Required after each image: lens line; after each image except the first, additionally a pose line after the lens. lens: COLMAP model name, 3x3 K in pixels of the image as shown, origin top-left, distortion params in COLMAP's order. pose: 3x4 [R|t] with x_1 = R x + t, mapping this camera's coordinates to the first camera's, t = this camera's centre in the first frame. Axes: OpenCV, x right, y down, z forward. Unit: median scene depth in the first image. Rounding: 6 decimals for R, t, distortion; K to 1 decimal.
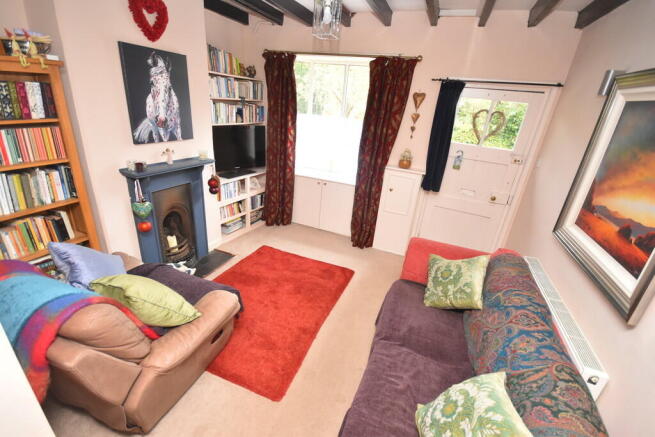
lens RADIAL K [[288.4, 0, 328.9], [0, 288.4, 221.2], [0, 0, 1]] dist [0.014879, -0.013523]
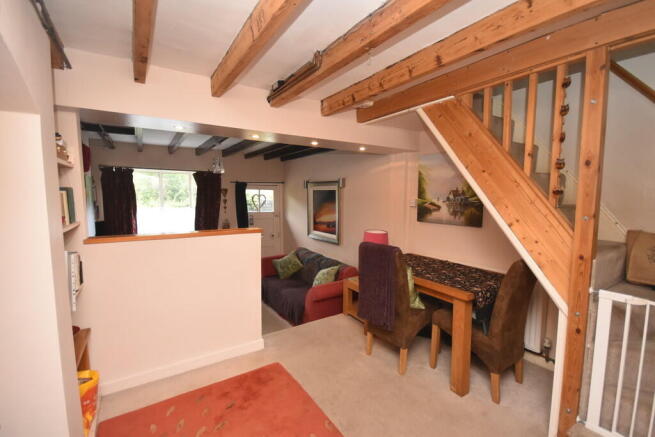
lens RADIAL K [[288.4, 0, 328.9], [0, 288.4, 221.2], [0, 0, 1]] dist [0.014879, -0.013523]
pose [[0.572034, -0.159536, 0.804566, -0.858716], [0.353002, 0.933297, -0.065917, 0.106776], [-0.740383, 0.321720, 0.590194, -0.531726]]
